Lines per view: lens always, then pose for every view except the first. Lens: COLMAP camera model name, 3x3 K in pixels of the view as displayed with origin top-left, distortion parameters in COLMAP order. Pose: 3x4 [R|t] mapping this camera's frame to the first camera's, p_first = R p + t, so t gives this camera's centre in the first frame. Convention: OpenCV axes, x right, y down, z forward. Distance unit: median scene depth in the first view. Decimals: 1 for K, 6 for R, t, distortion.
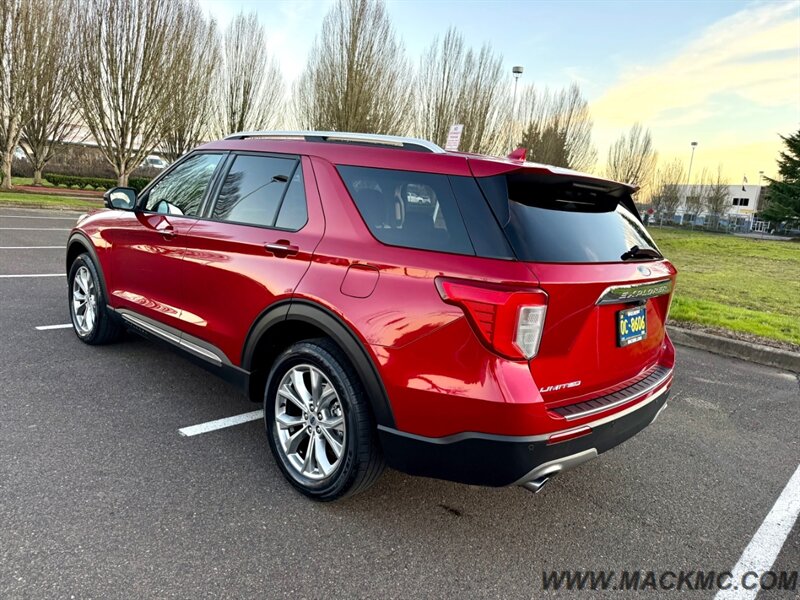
lens RADIAL K [[570.9, 0, 400.0], [0, 570.9, 300.0], [0, 0, 1]] dist [-0.005813, -0.002295]
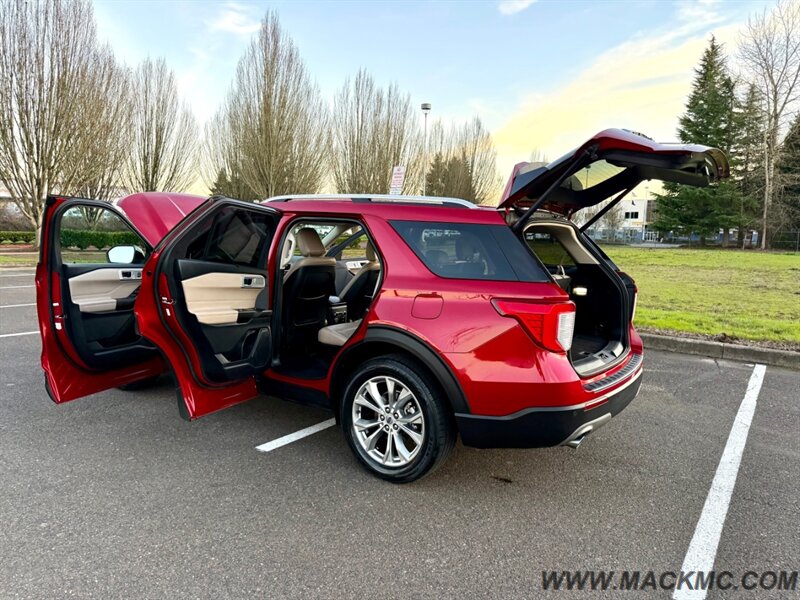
lens RADIAL K [[567.6, 0, 399.5], [0, 567.6, 290.0], [0, 0, 1]] dist [0.028749, -0.055204]
pose [[0.986732, -0.076890, 0.142995, -0.224651], [0.086560, 0.994273, -0.062674, 0.003296], [-0.137357, 0.074220, 0.987737, -0.212346]]
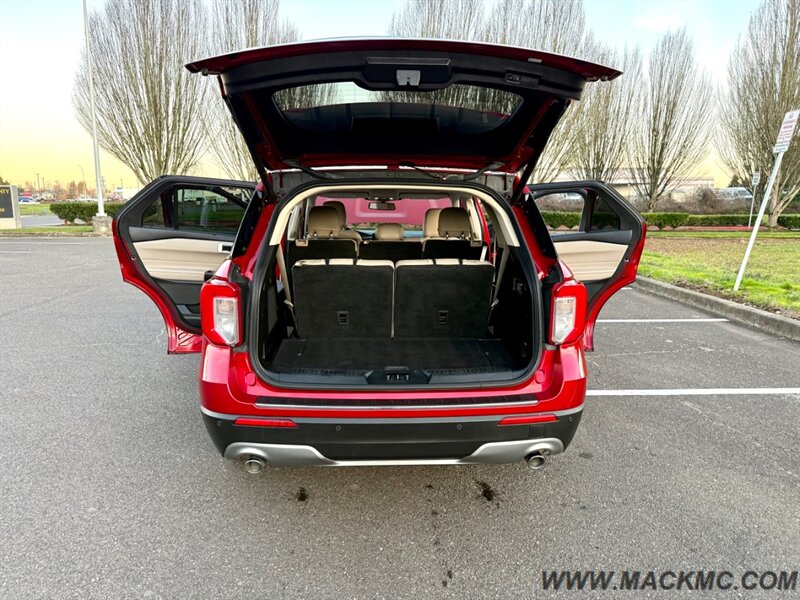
lens RADIAL K [[570.9, 0, 400.0], [0, 570.9, 300.0], [0, 0, 1]] dist [-0.005813, -0.002295]
pose [[0.713060, 0.032006, -0.700372, 0.712561], [-0.068088, 0.997397, -0.023742, 0.010437], [0.697788, 0.064616, 0.713383, 0.235712]]
